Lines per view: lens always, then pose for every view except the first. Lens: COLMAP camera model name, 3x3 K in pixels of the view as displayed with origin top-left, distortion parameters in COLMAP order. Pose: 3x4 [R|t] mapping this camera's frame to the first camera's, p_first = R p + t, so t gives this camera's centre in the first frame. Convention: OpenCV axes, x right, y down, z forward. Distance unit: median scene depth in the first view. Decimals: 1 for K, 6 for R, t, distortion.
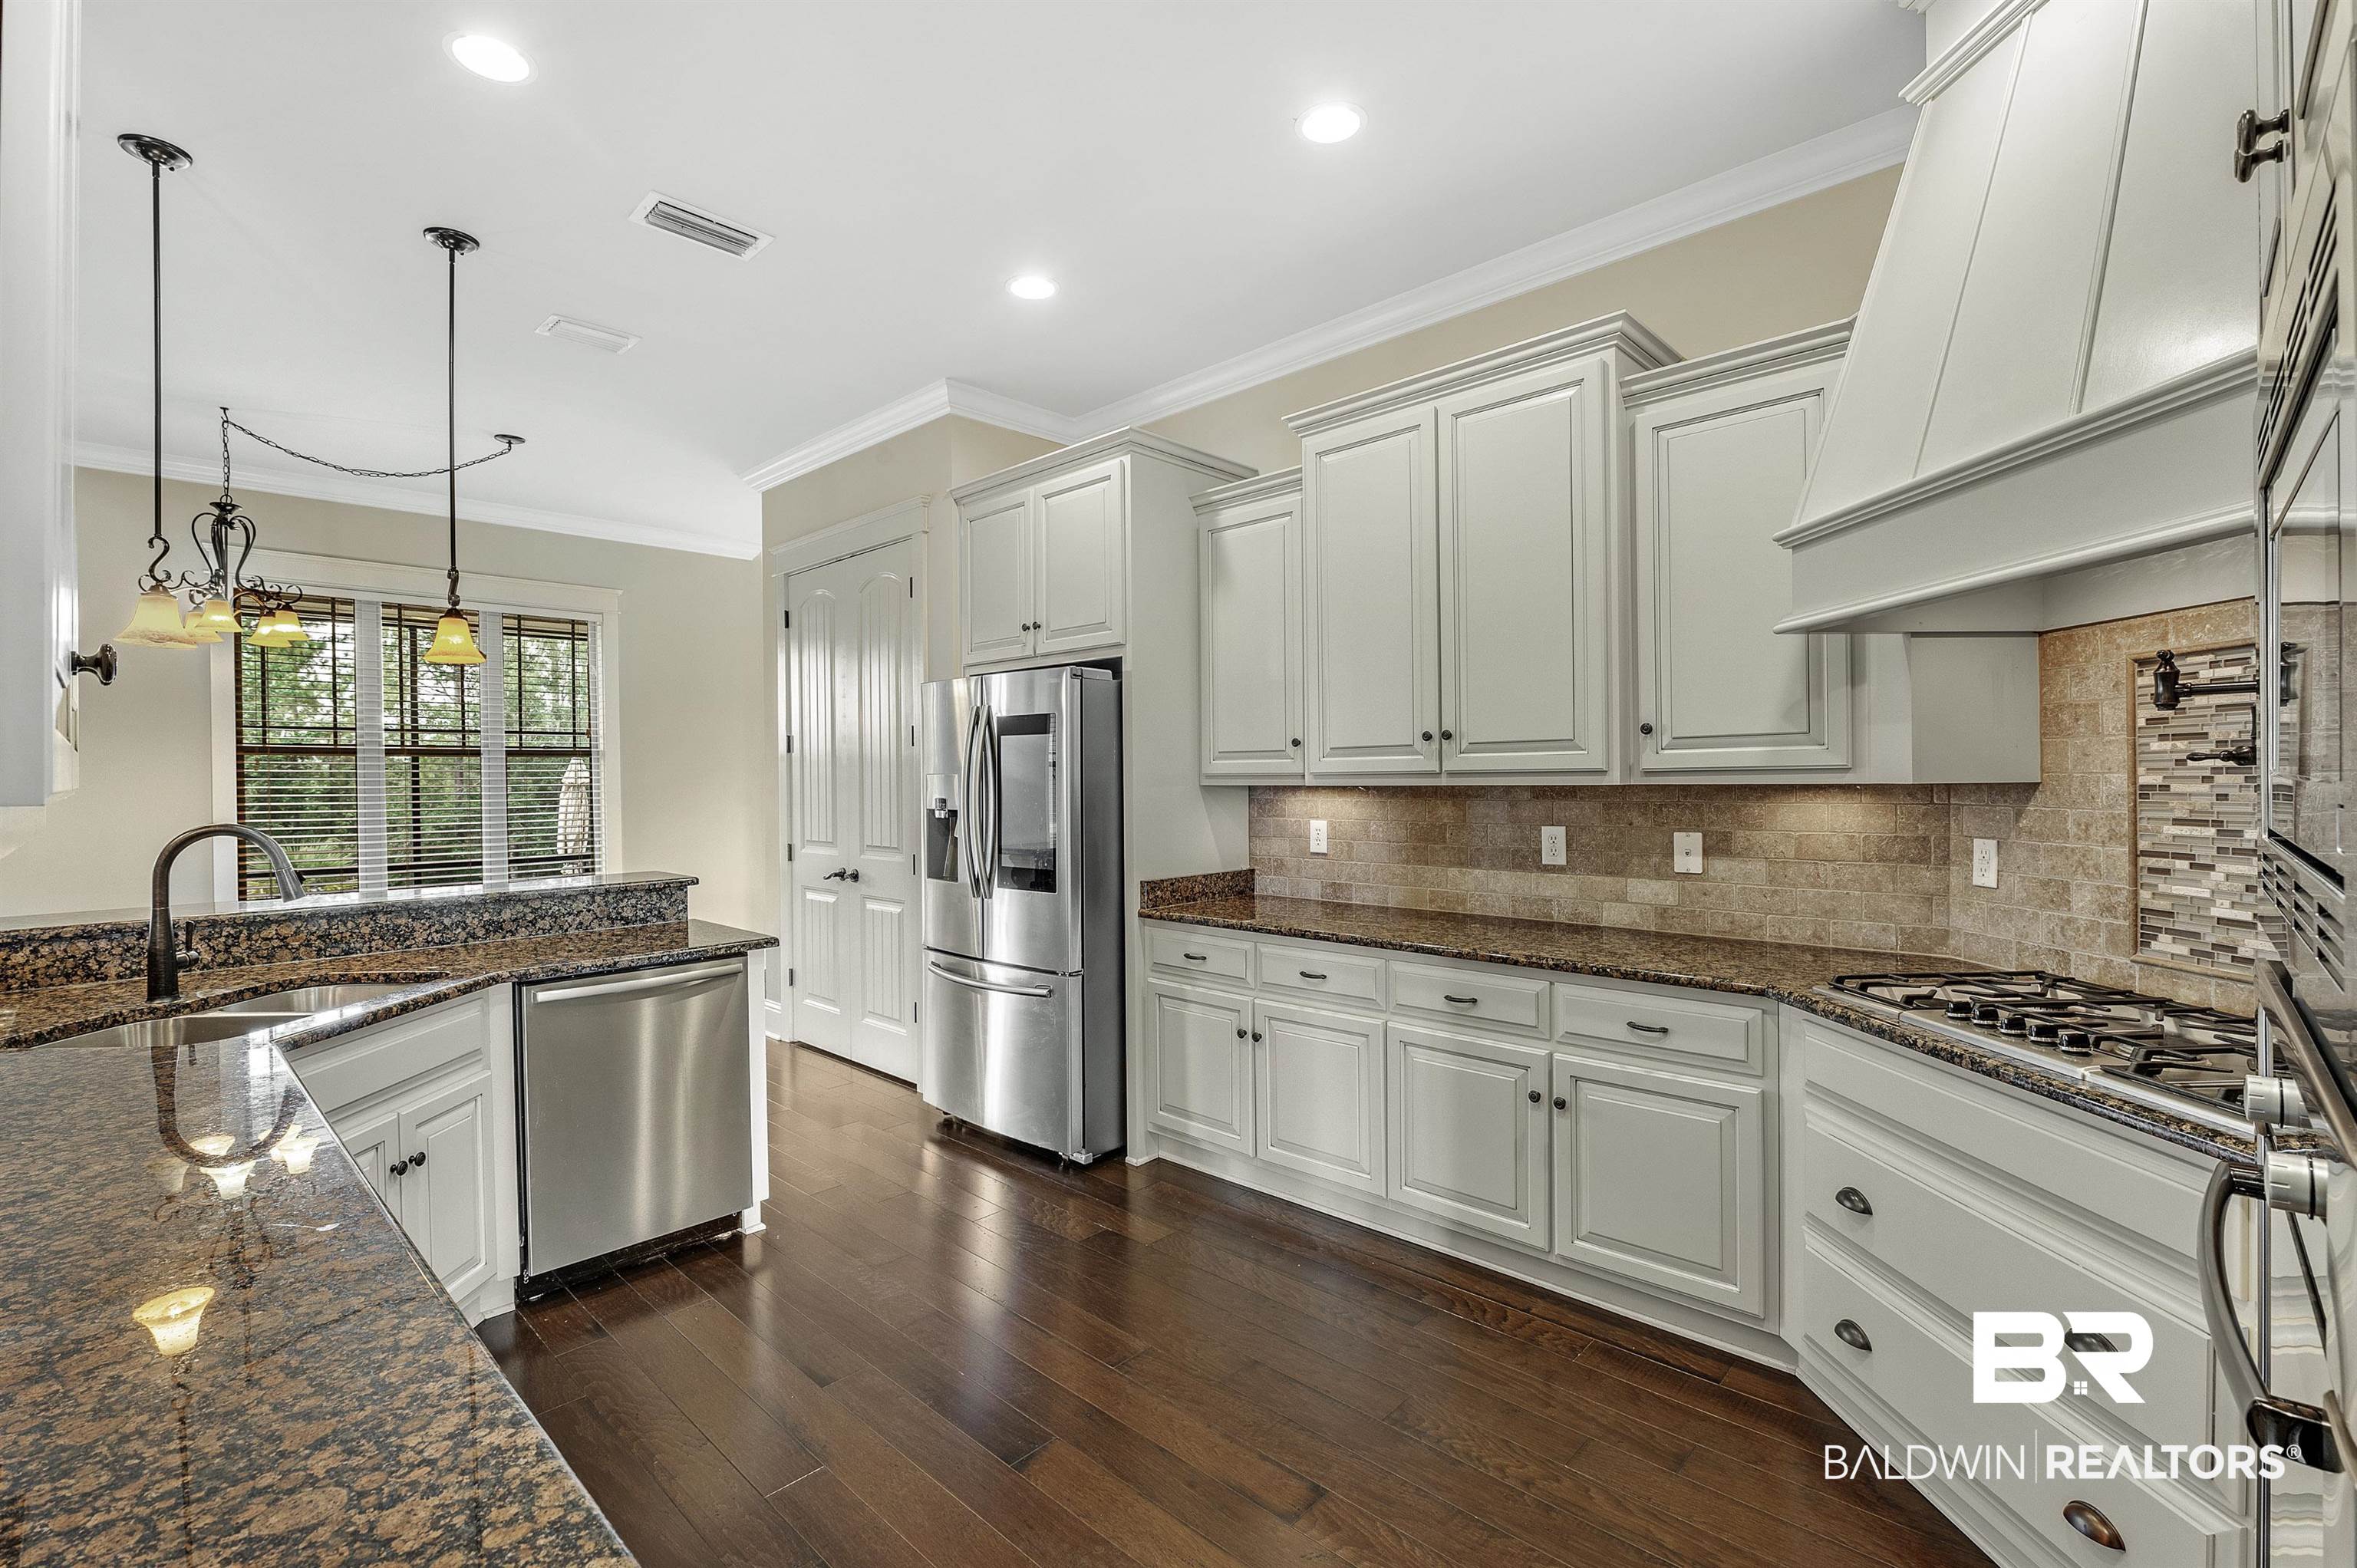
lens RADIAL K [[1066.9, 0, 1162.9], [0, 1066.9, 789.4], [0, 0, 1]] dist [-0.005541, -0.001442]
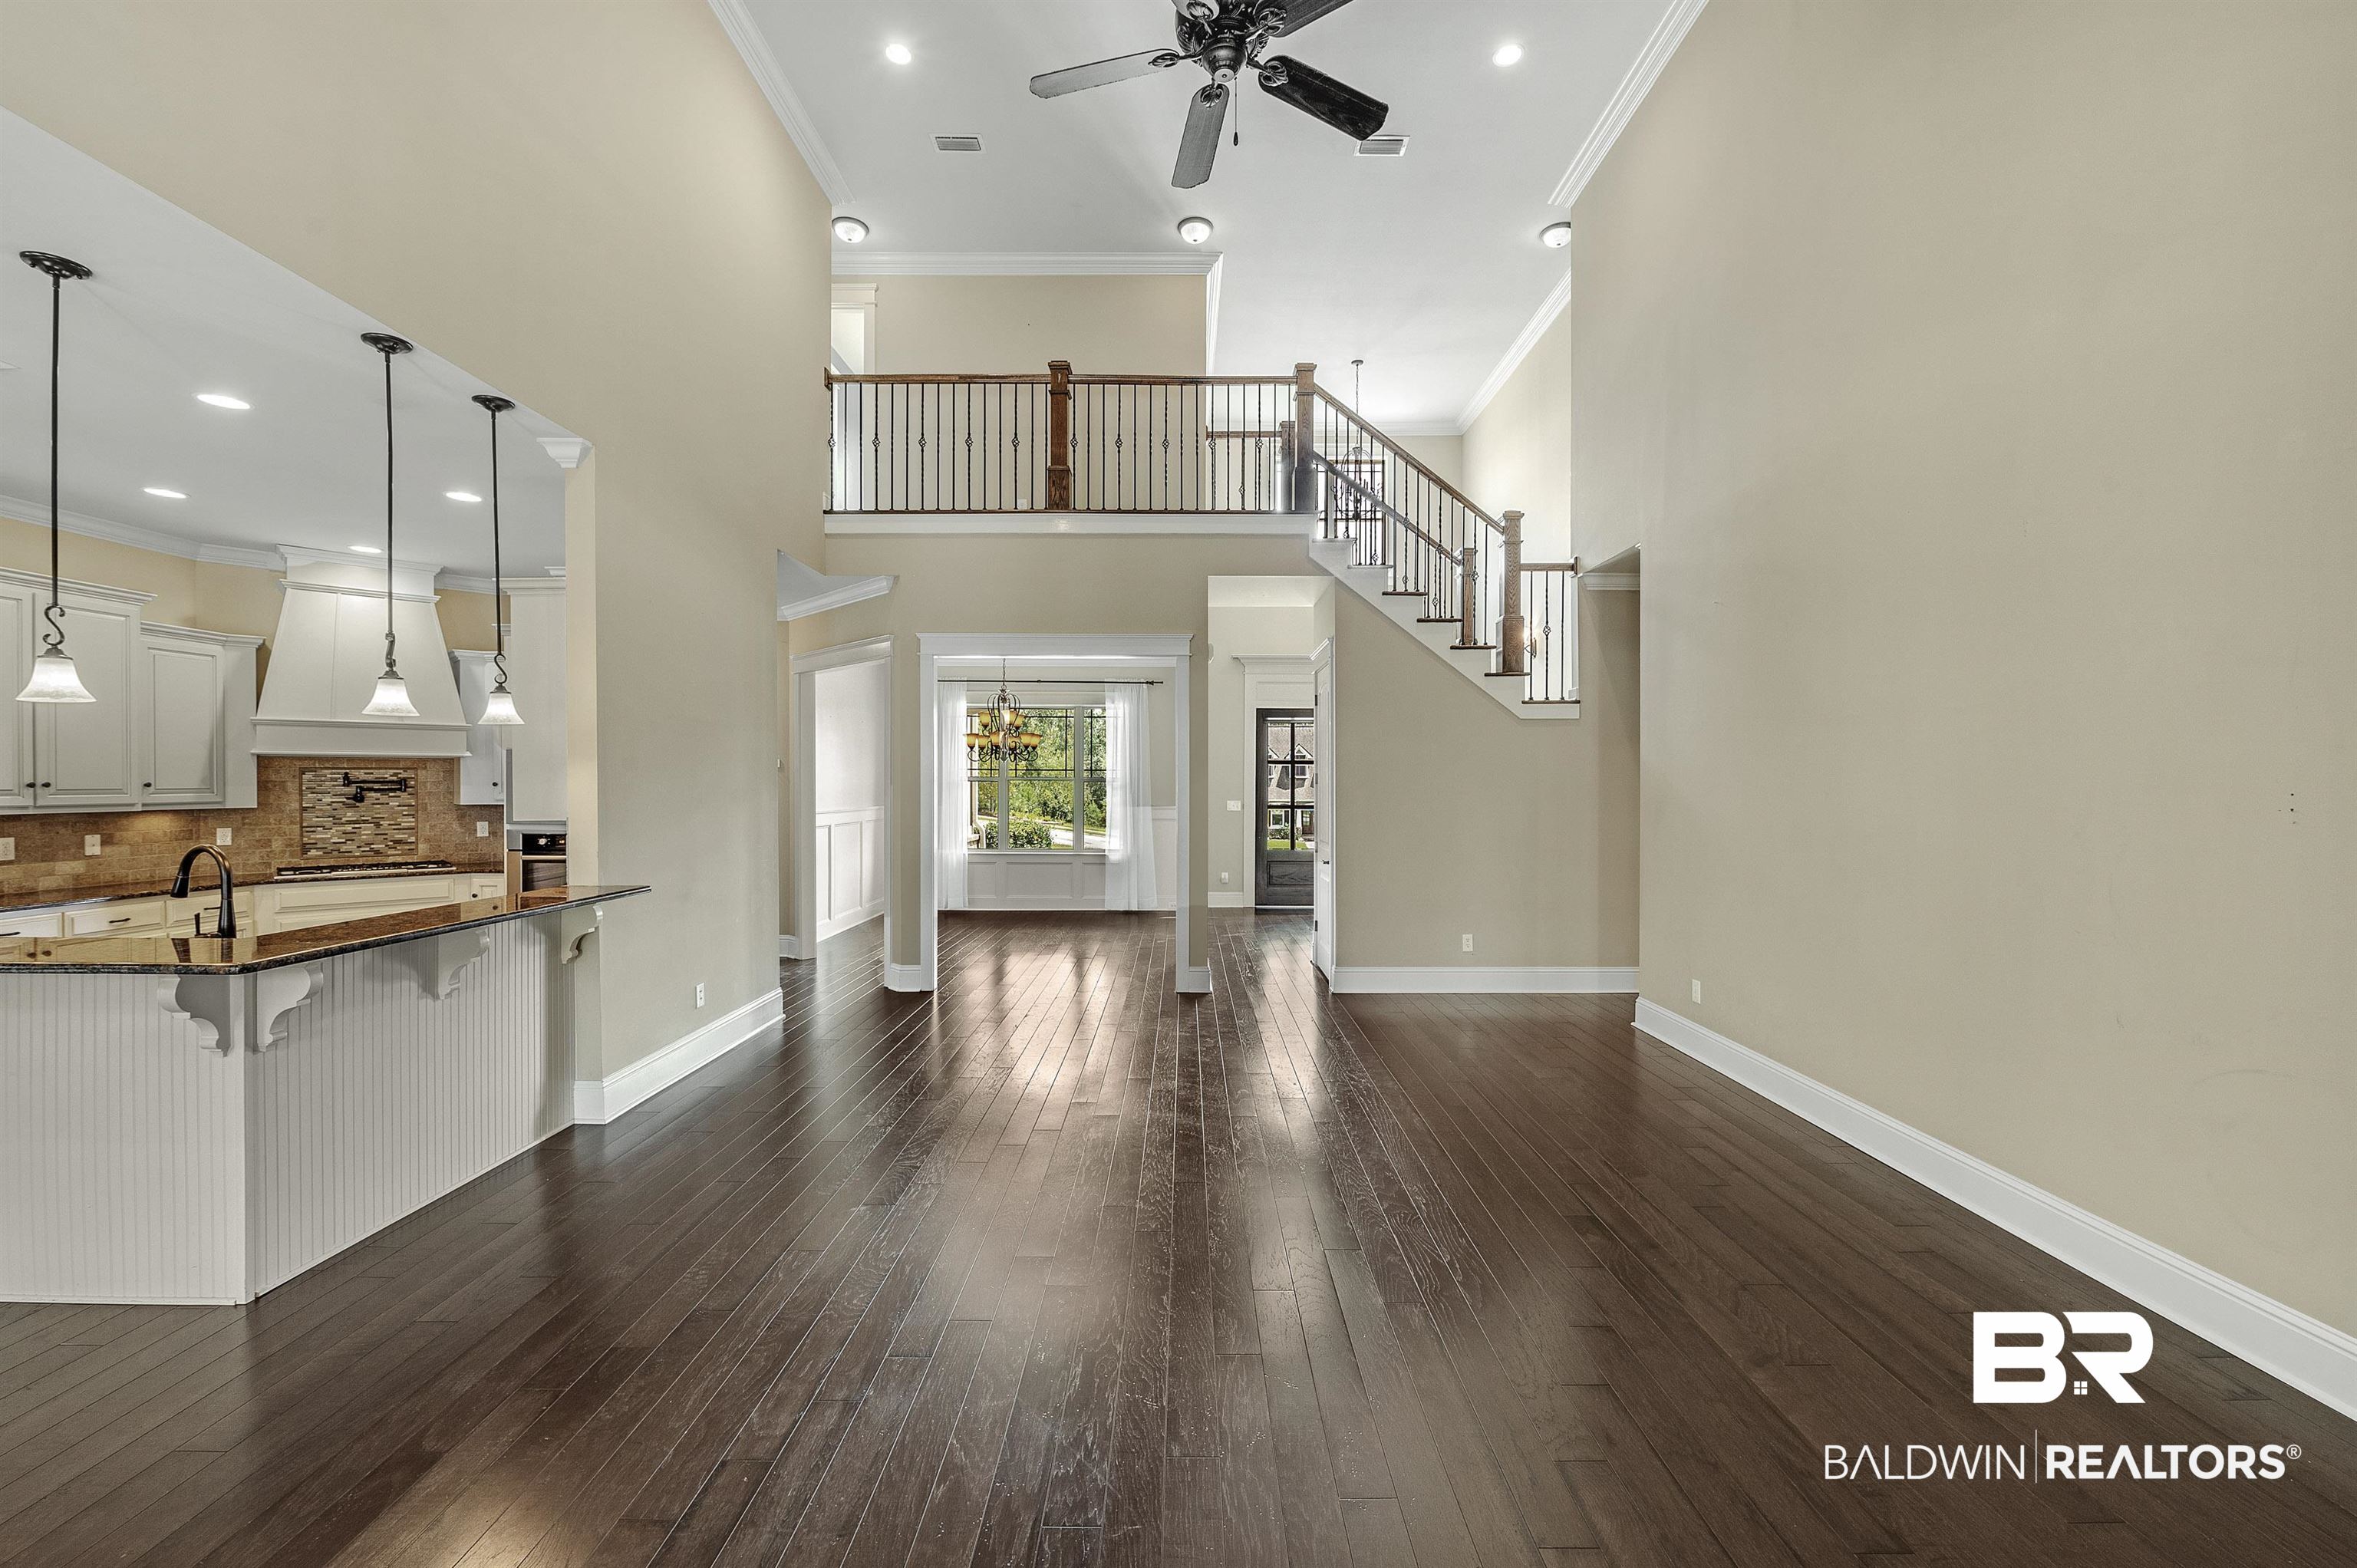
lens RADIAL K [[938.0, 0, 1173.2], [0, 938.0, 787.5], [0, 0, 1]] dist [-0.006470, -0.000732]
pose [[-0.700627, 0.006942, 0.713494, -1.942625], [0.016246, 0.999849, 0.006225, -0.024027], [-0.713343, 0.015953, -0.700634, 0.682105]]
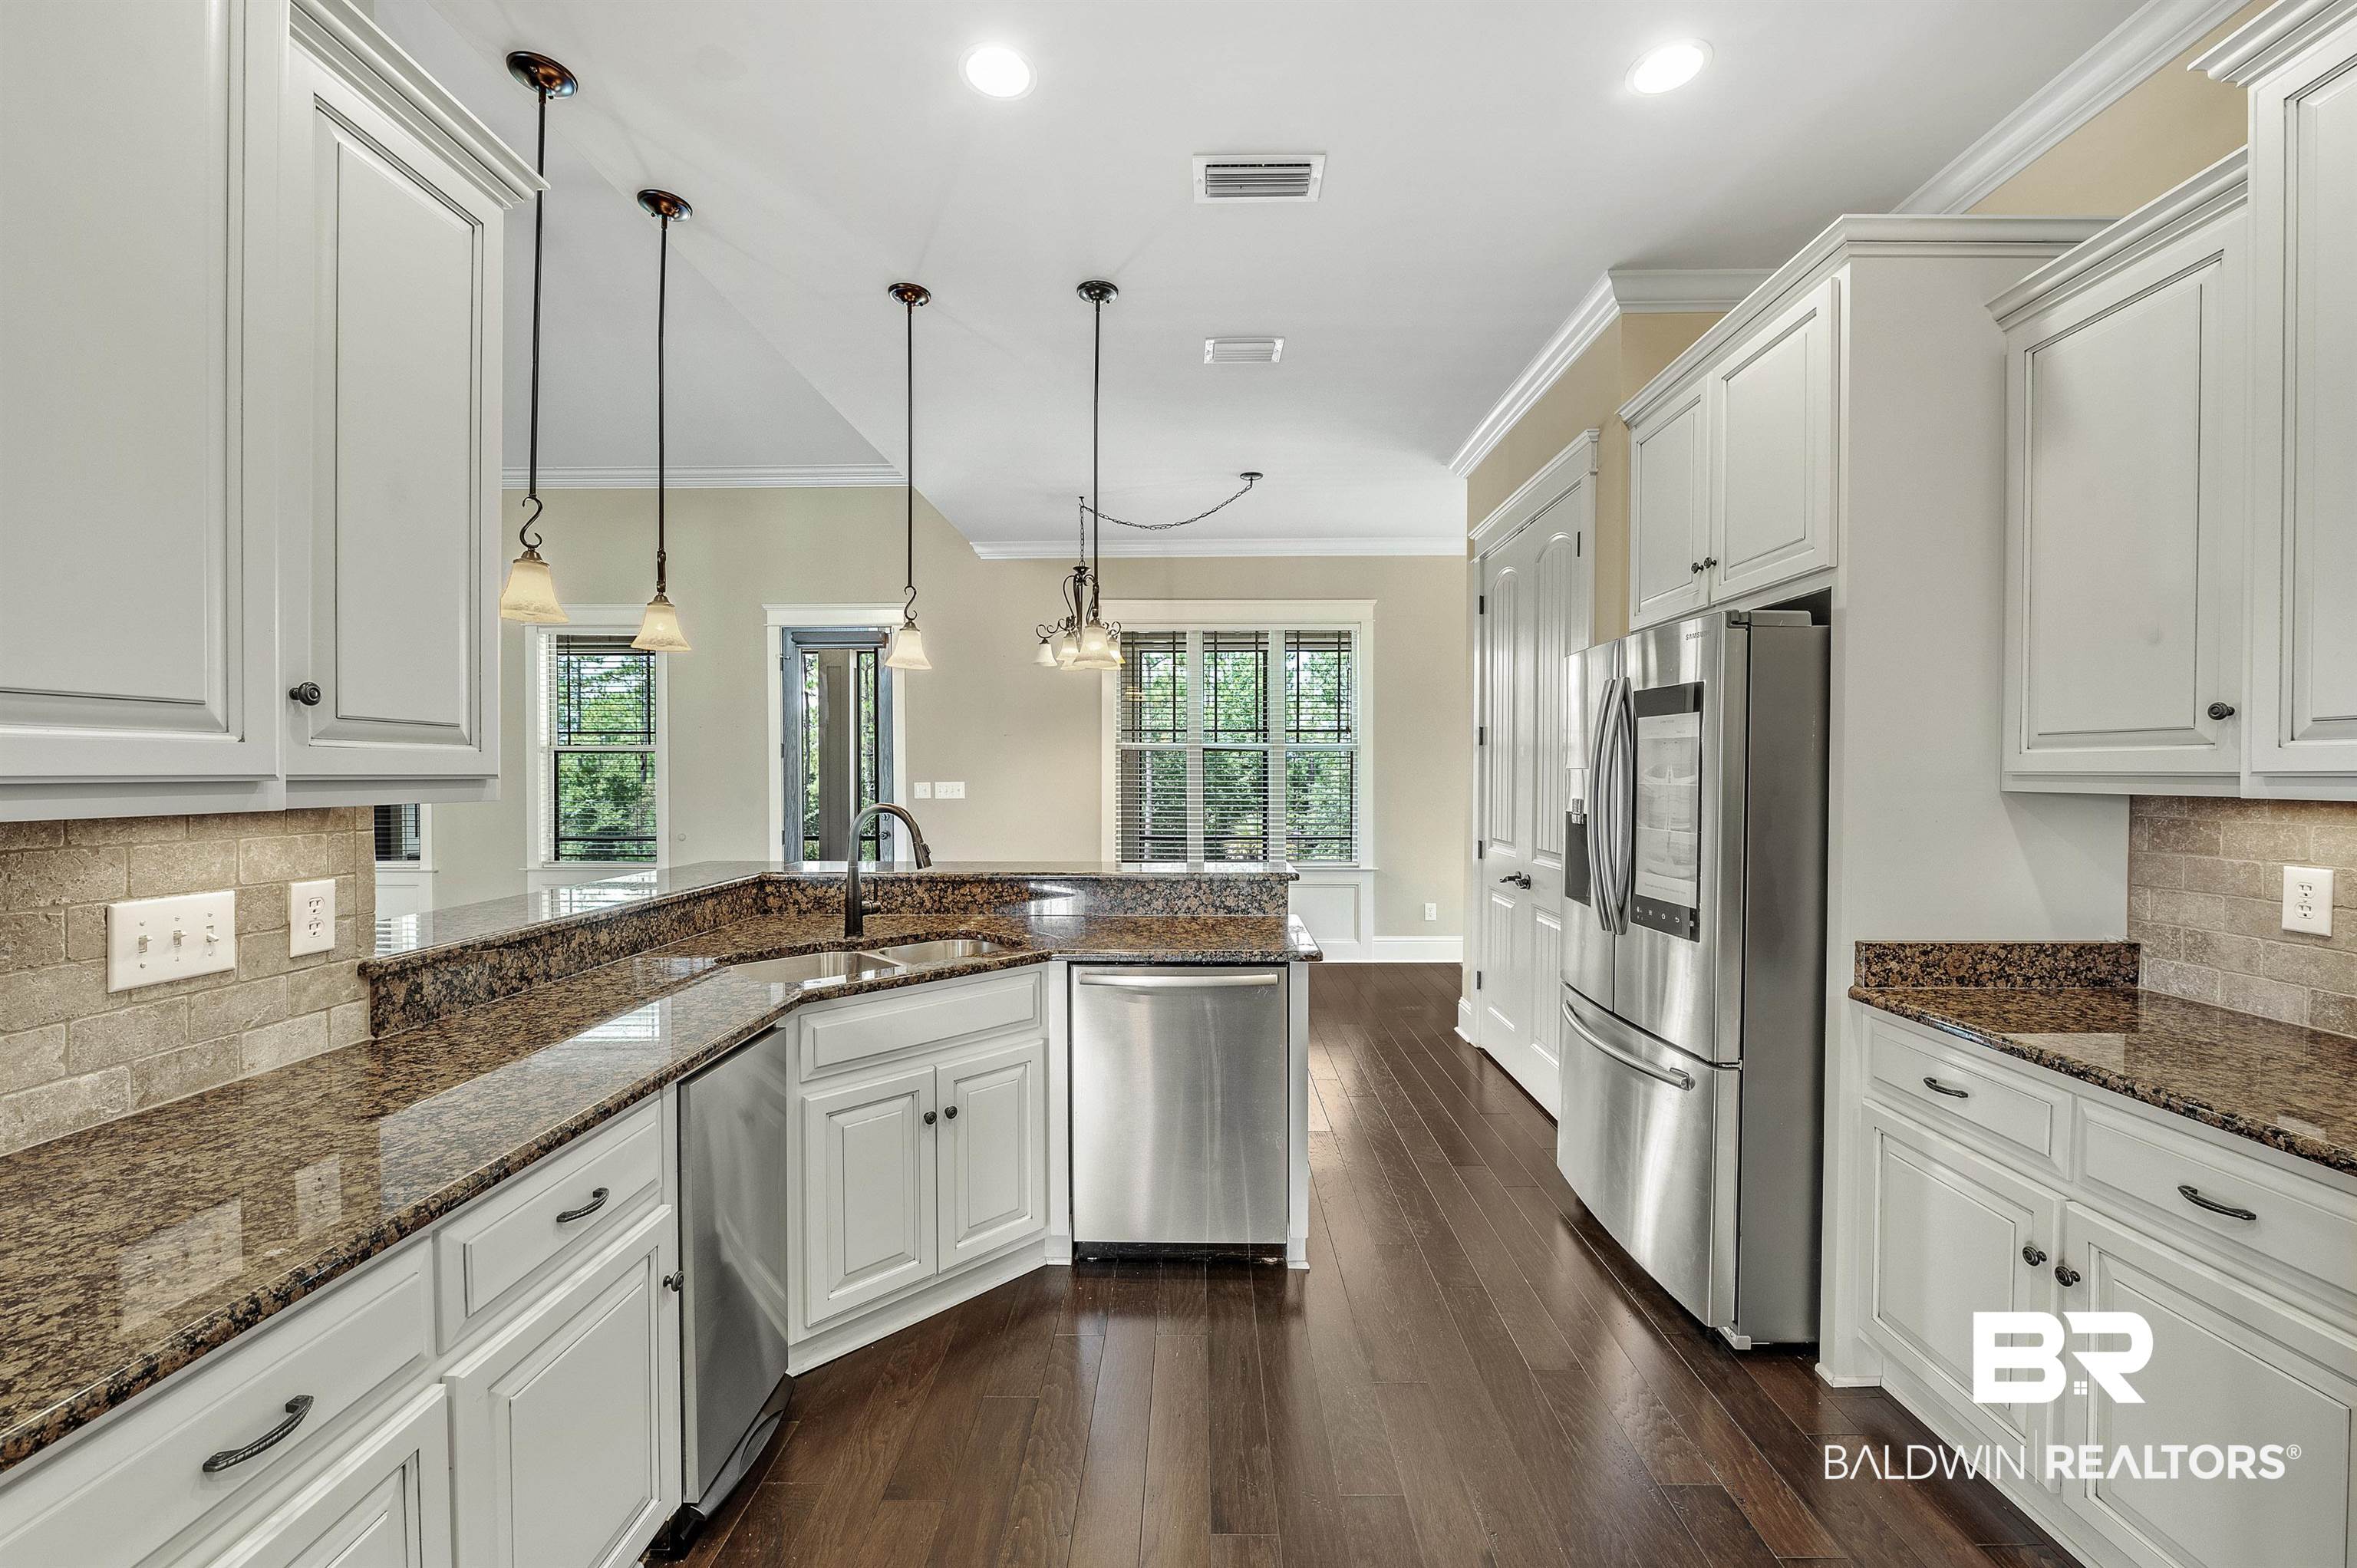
lens RADIAL K [[938.0, 0, 1169.8], [0, 938.0, 788.6], [0, 0, 1]] dist [-0.006470, -0.000732]
pose [[0.679733, 0.023408, -0.733086, 0.116036], [-0.018349, 0.999720, 0.014909, -0.005495], [0.733230, 0.003317, 0.679973, 0.360259]]
